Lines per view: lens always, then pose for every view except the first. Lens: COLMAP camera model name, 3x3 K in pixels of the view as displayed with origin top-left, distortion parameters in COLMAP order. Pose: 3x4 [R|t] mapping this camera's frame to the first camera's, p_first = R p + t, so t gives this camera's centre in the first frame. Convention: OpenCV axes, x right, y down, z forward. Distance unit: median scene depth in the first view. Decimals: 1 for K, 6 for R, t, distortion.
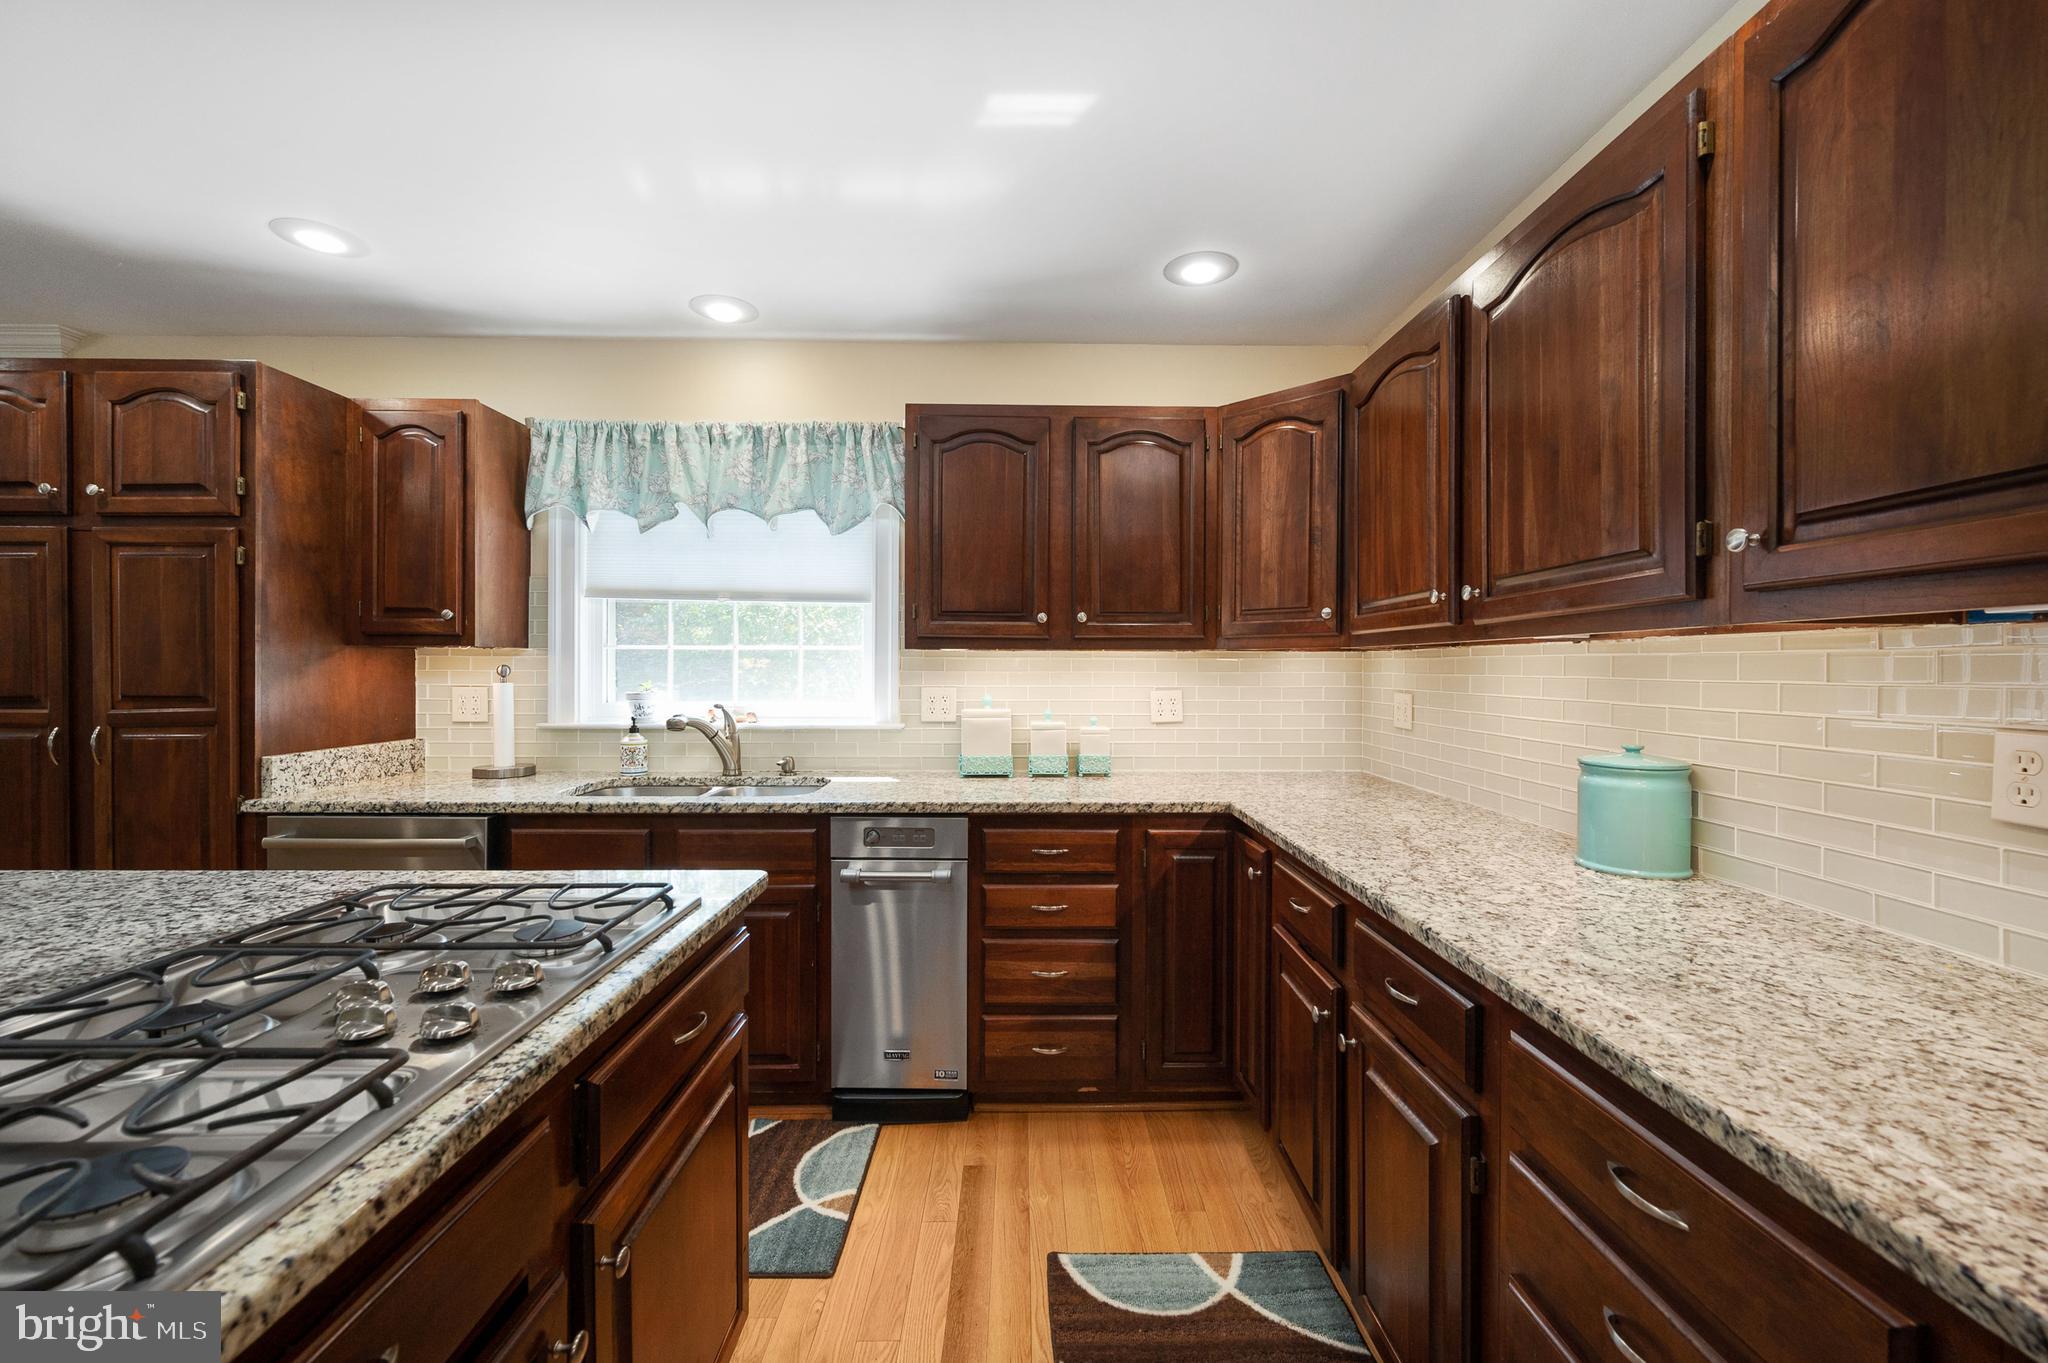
lens RADIAL K [[809.6, 0, 1023.2], [0, 809.6, 673.0], [0, 0, 1]] dist [-0.001650, -0.000032]
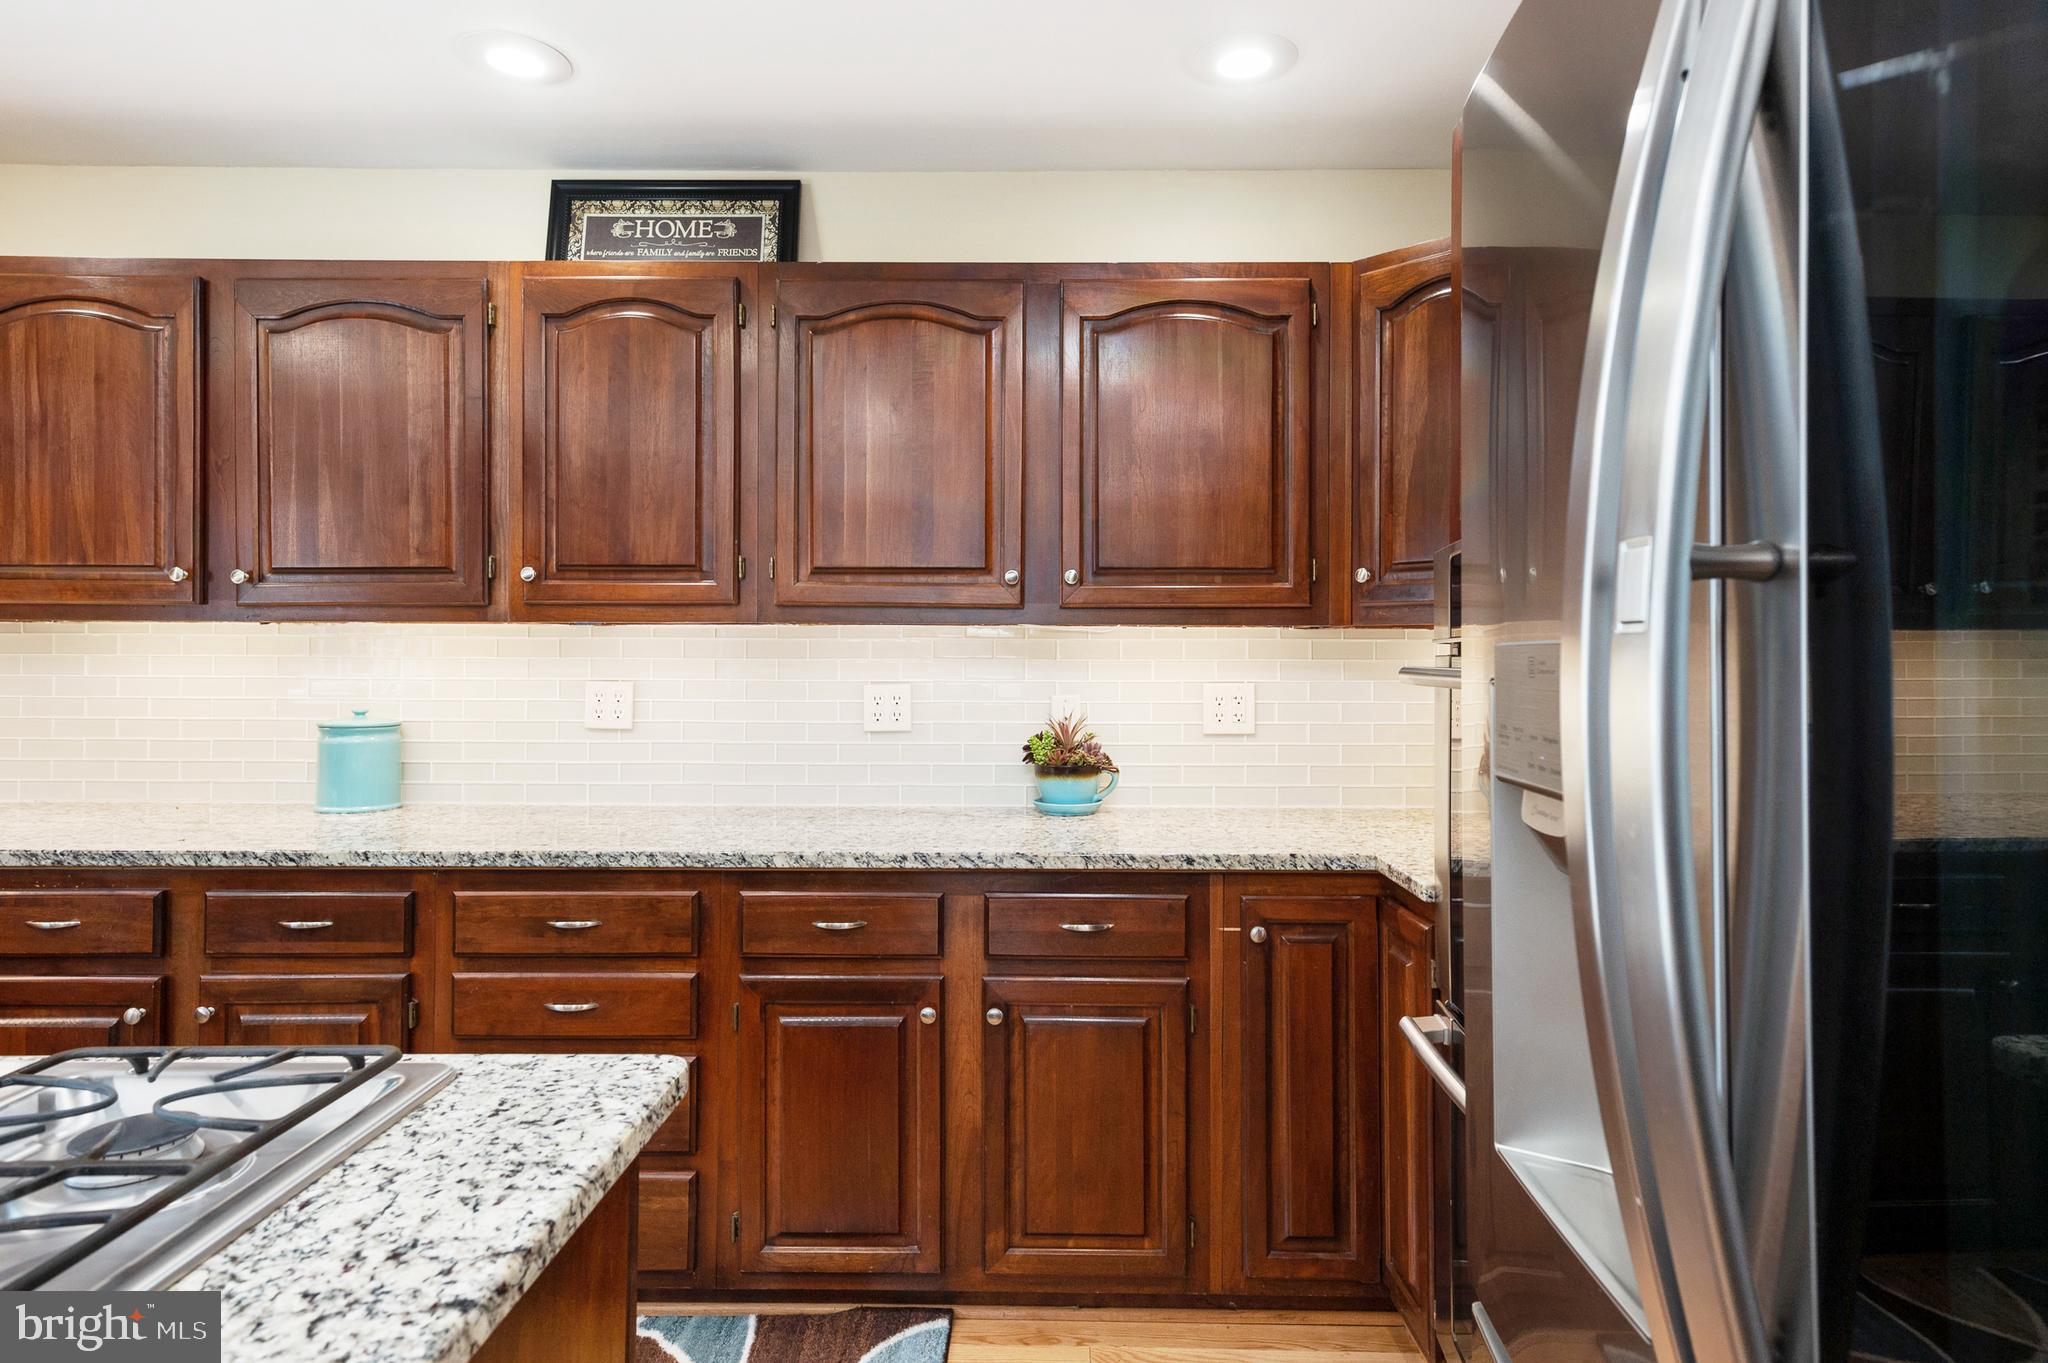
lens RADIAL K [[1167.3, 0, 1048.7], [0, 1167.3, 636.2], [0, 0, 1]] dist [0.022495, 0.000276]
pose [[0.013462, 0.008802, 0.999871, -0.666187], [0.001806, 0.999959, -0.008827, -0.004163], [-0.999908, 0.001925, 0.013446, -0.055238]]
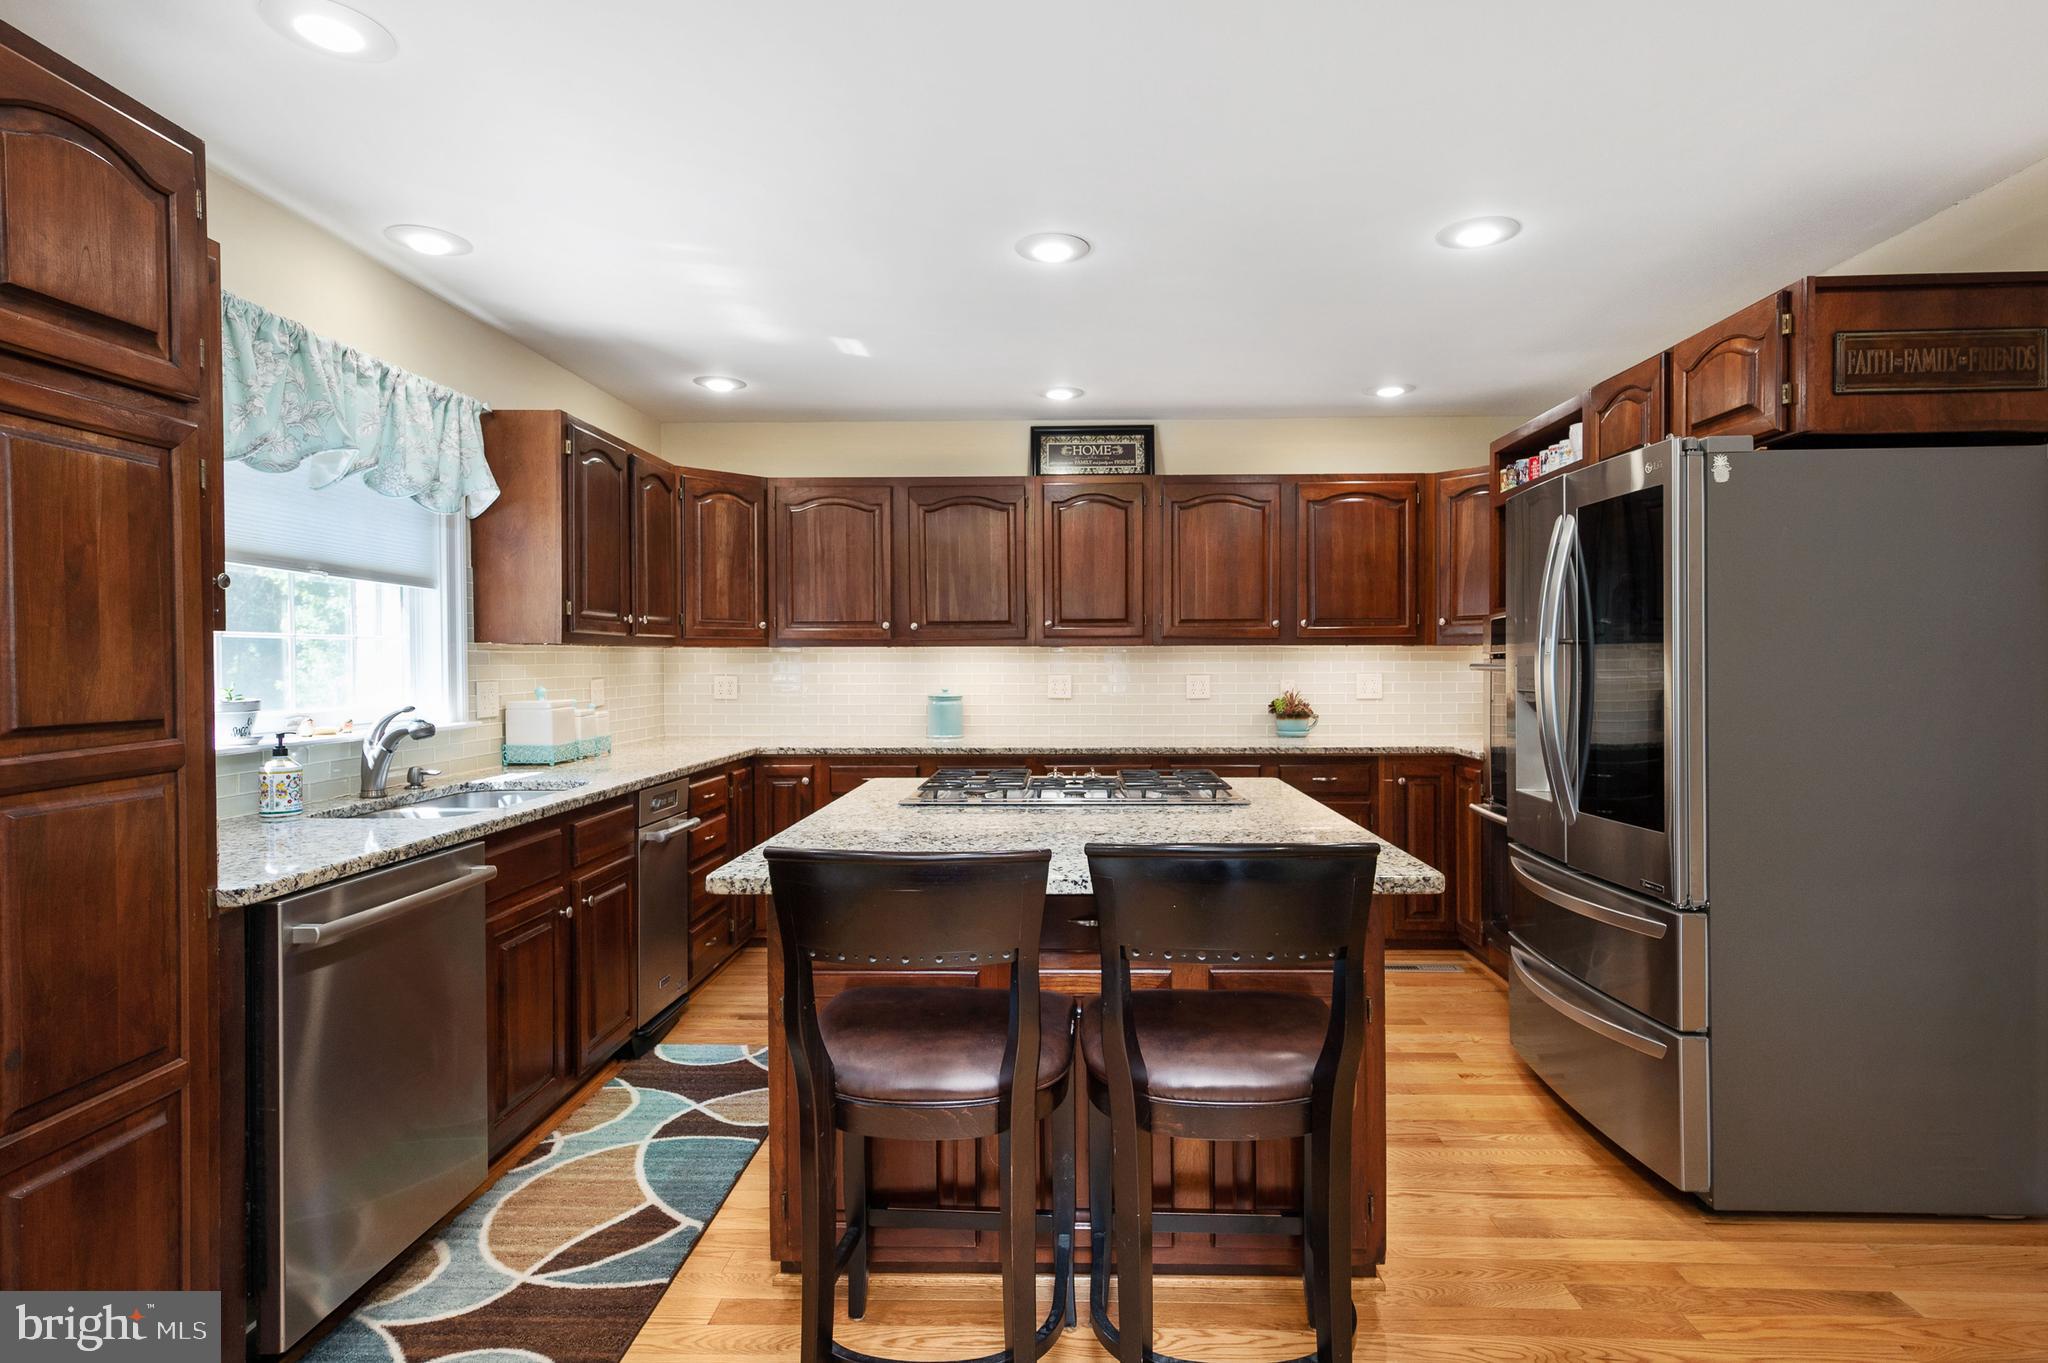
lens RADIAL K [[1027.7, 0, 1064.0], [0, 1027.7, 670.4], [0, 0, 1]] dist [0.017060, -0.000248]
pose [[0.027623, -0.014302, 0.999516, -1.579646], [0.009079, 0.999860, 0.014056, -0.008093], [-0.999577, 0.008686, 0.027749, 0.335577]]
